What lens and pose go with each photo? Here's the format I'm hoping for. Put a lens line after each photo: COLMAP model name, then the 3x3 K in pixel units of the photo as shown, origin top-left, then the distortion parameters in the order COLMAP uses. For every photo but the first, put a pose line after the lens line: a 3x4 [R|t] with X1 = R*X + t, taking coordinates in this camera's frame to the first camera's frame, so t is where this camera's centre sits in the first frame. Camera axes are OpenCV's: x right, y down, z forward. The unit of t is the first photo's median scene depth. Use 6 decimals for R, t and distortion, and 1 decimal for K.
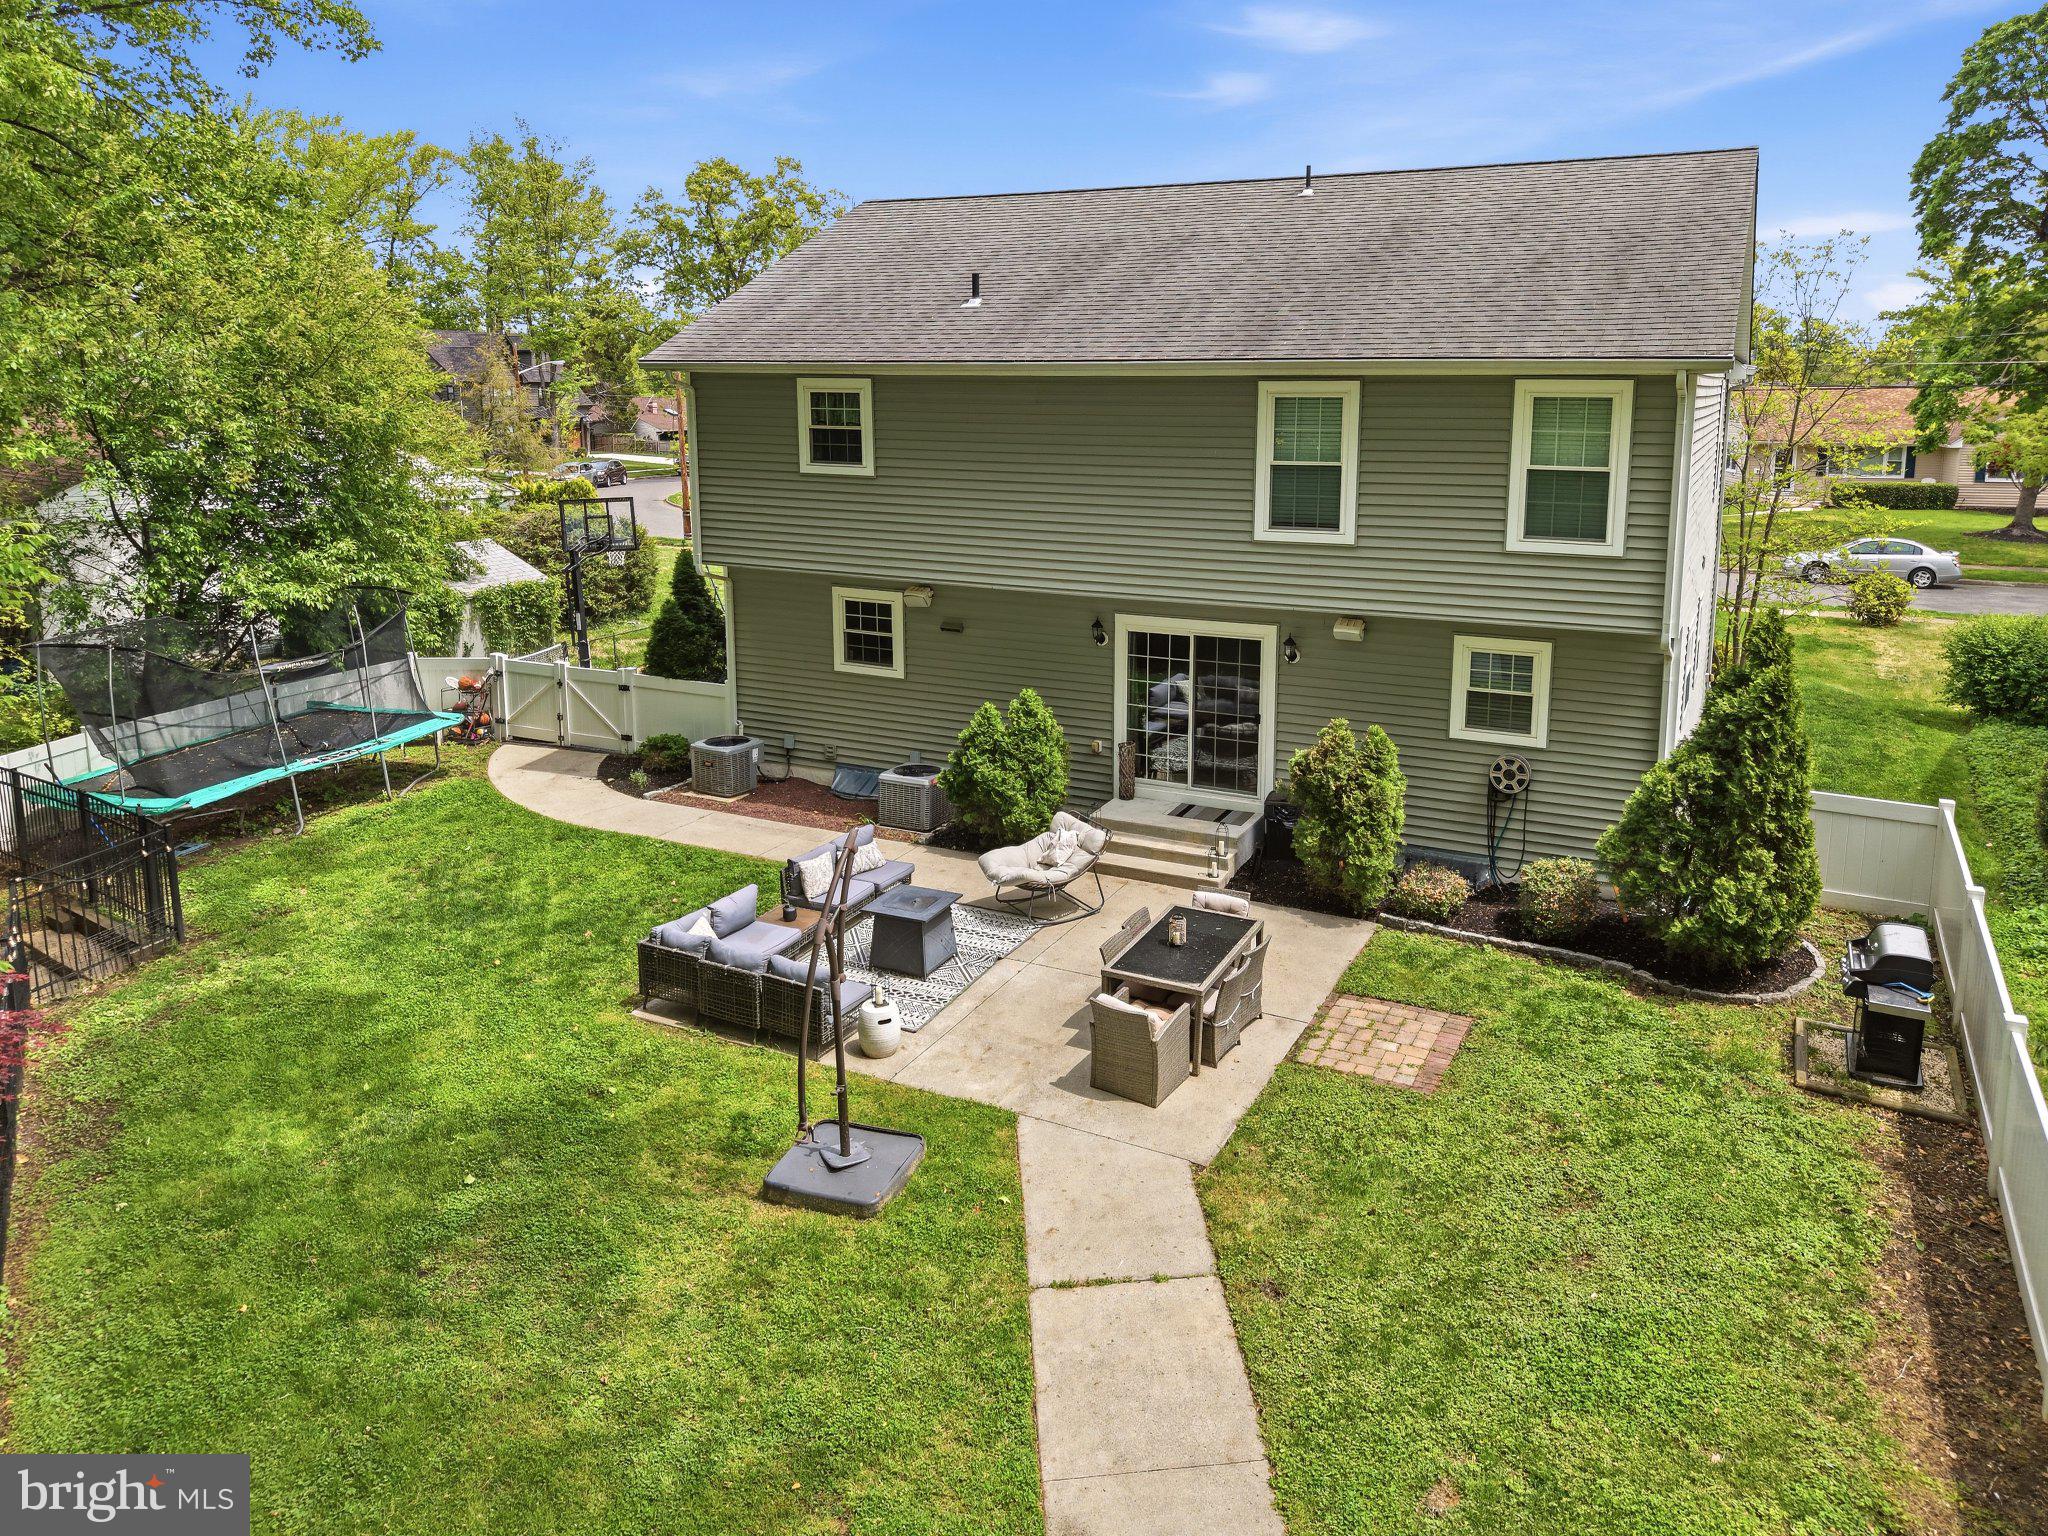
lens RADIAL K [[1460.1, 0, 1059.5], [0, 1460.1, 576.3], [0, 0, 1]] dist [0.035035, -0.045644]
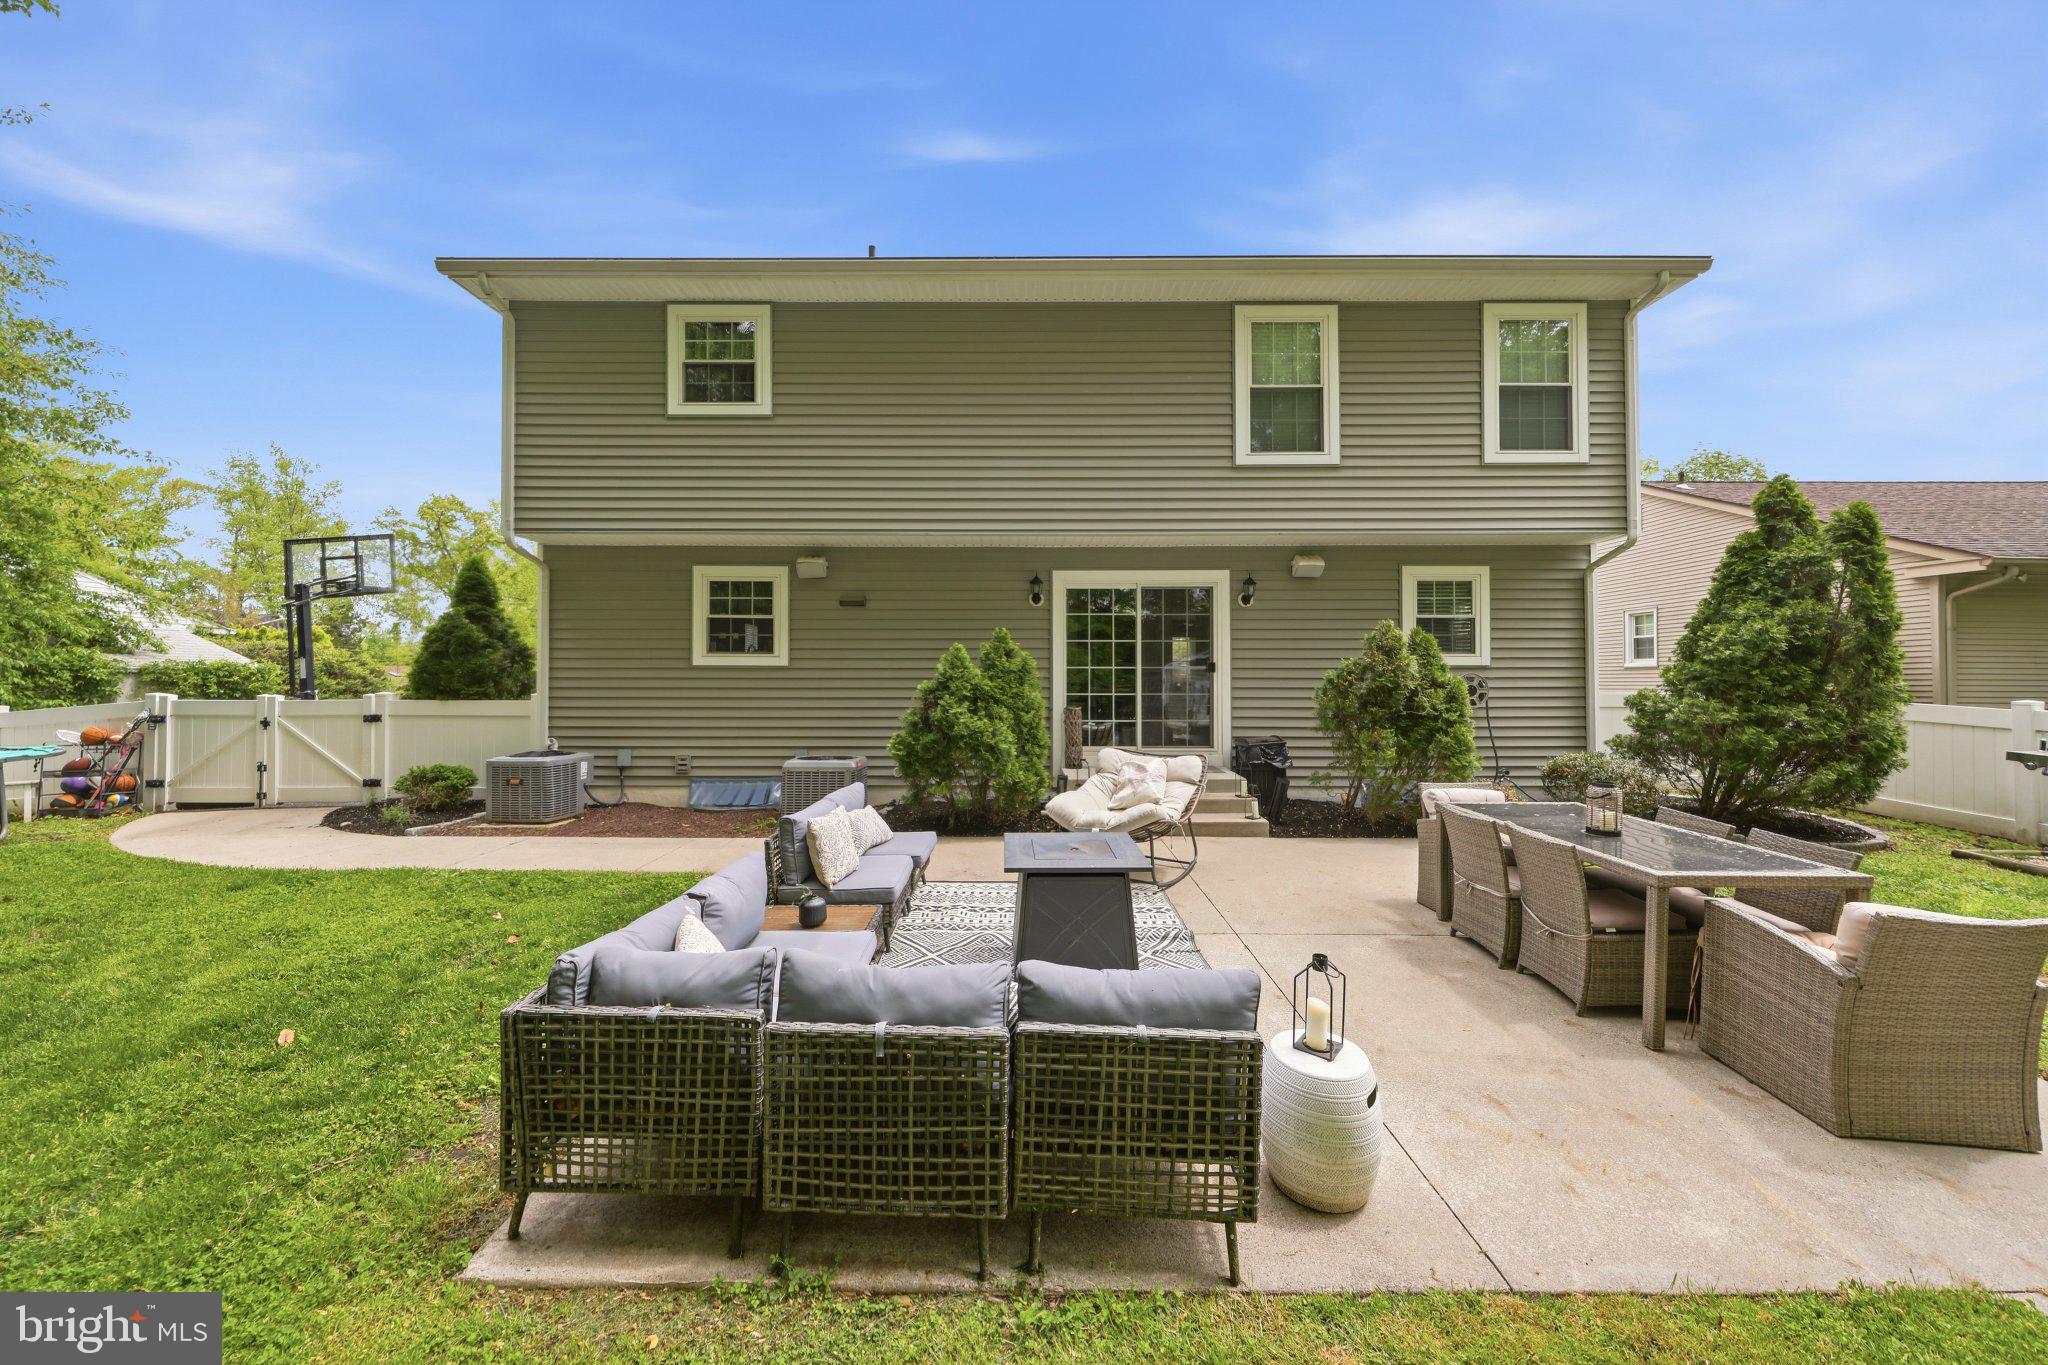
lens RADIAL K [[737.0, 0, 1019.9], [0, 737.0, 660.7], [0, 0, 1]] dist [-0.001480, 0.000100]
pose [[0.899106, 0.008834, 0.437641, -0.210821], [0.062086, 0.987115, -0.147478, 0.168743], [-0.433305, 0.159770, 0.886972, 0.657515]]
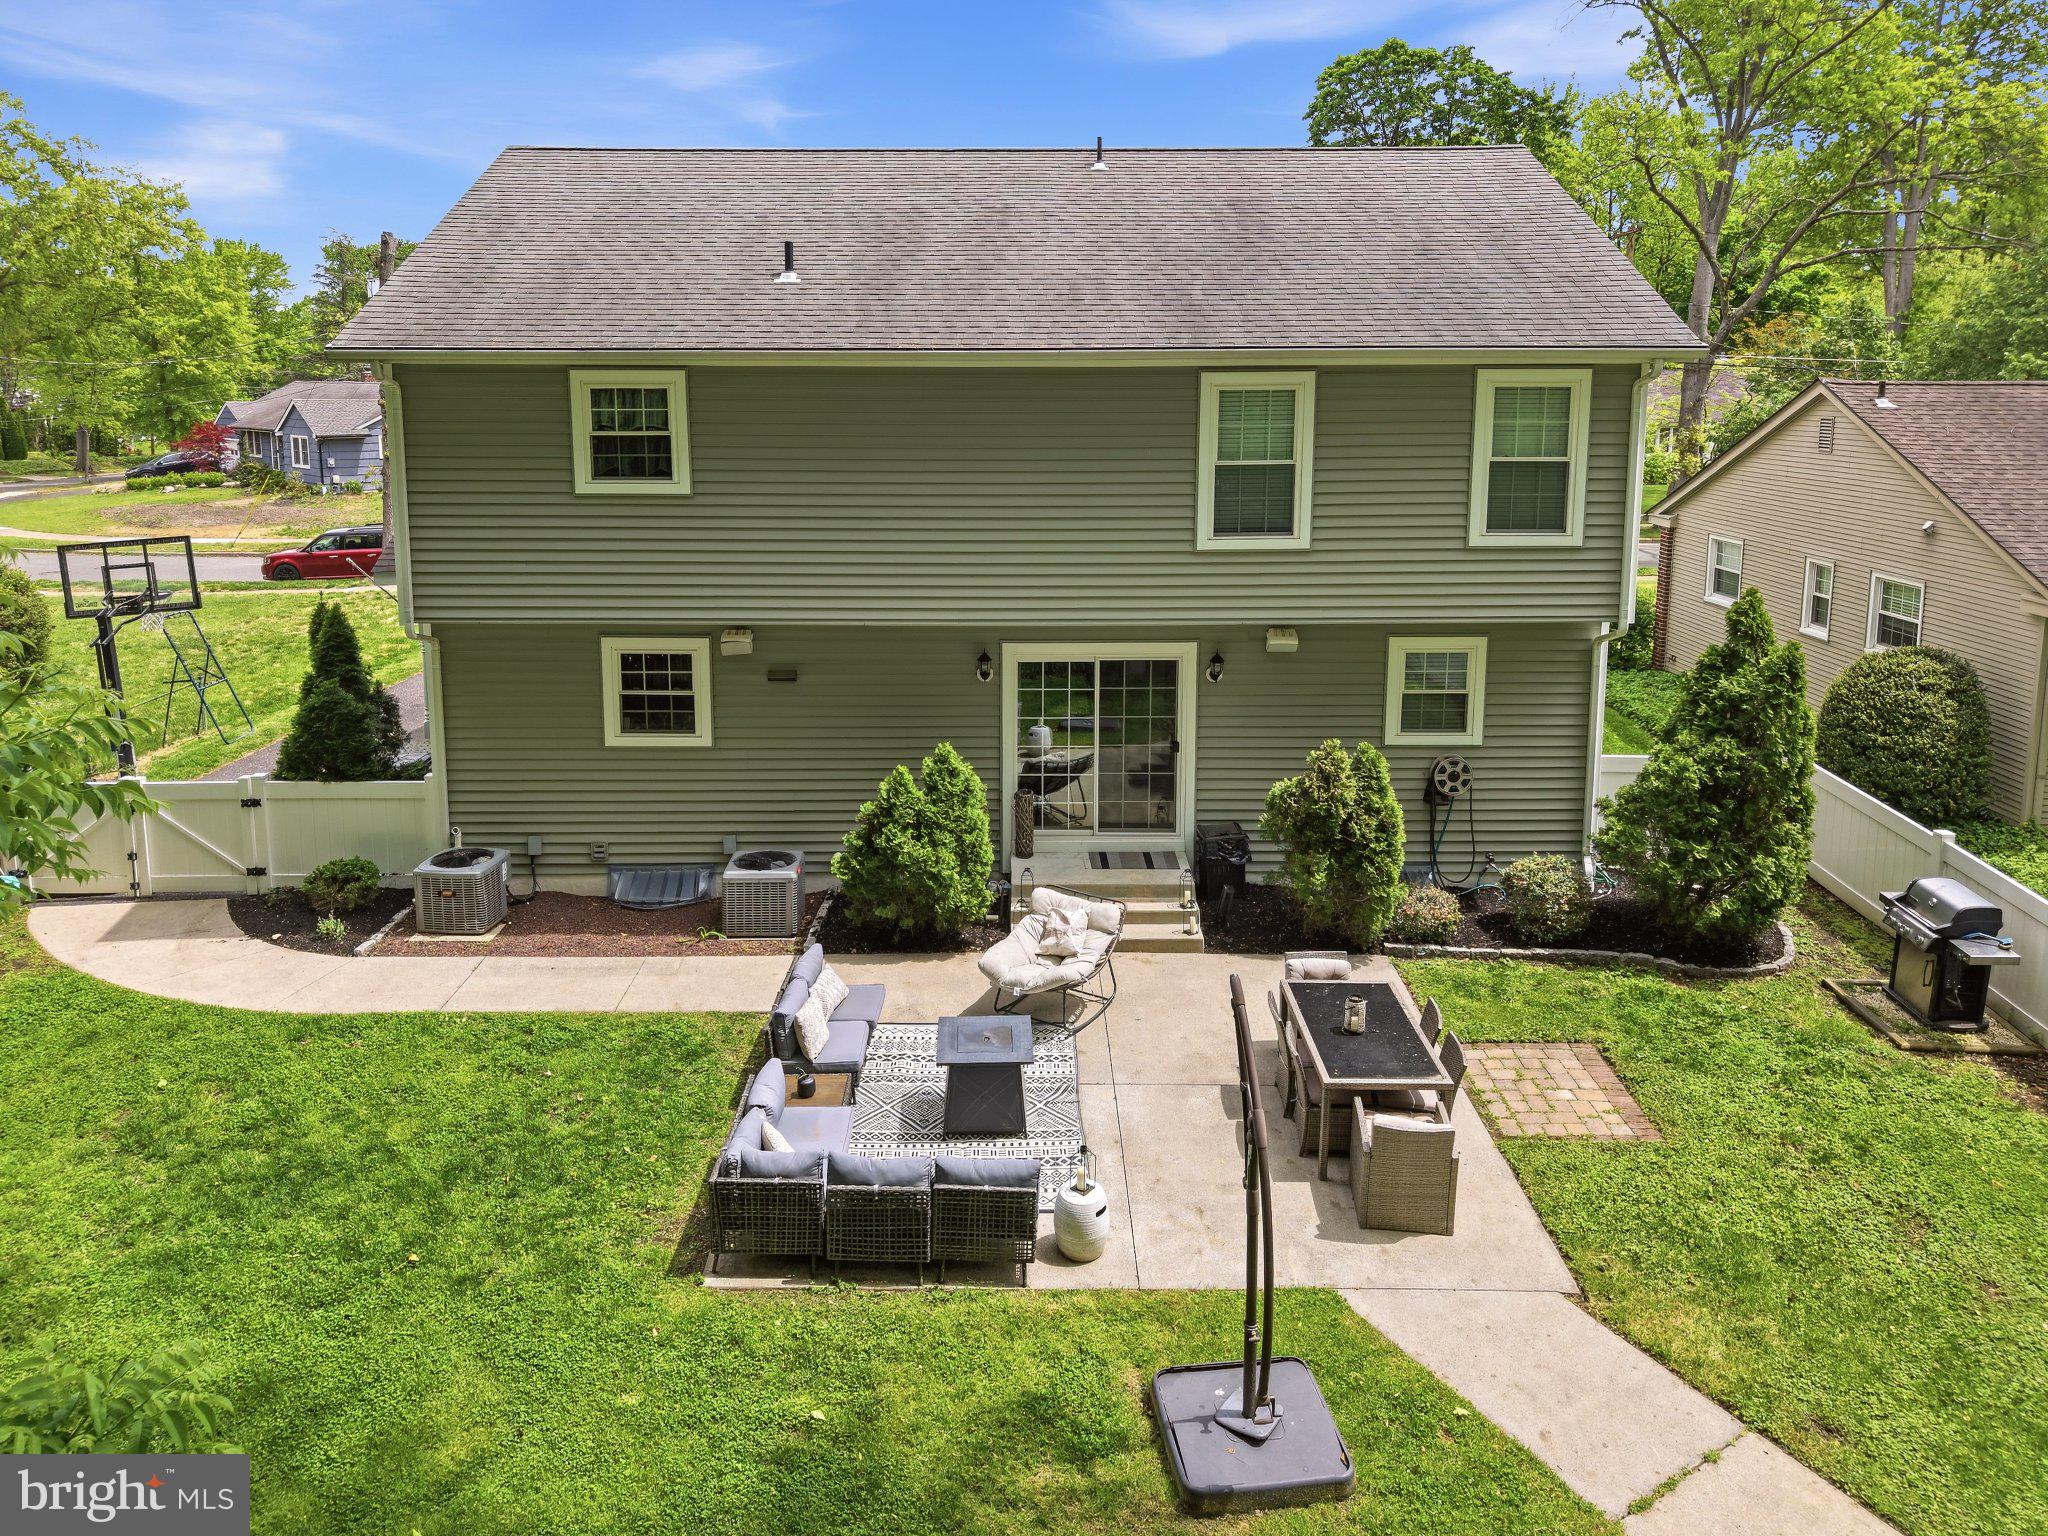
lens RADIAL K [[1469.1, 0, 1025.6], [0, 1469.1, 555.0], [0, 0, 1]] dist [0.051149, -0.067518]
pose [[0.894828, -0.059326, 0.442451, -0.364227], [0.062837, 0.998001, 0.006734, -0.034625], [-0.441966, 0.021777, 0.896768, 0.241617]]
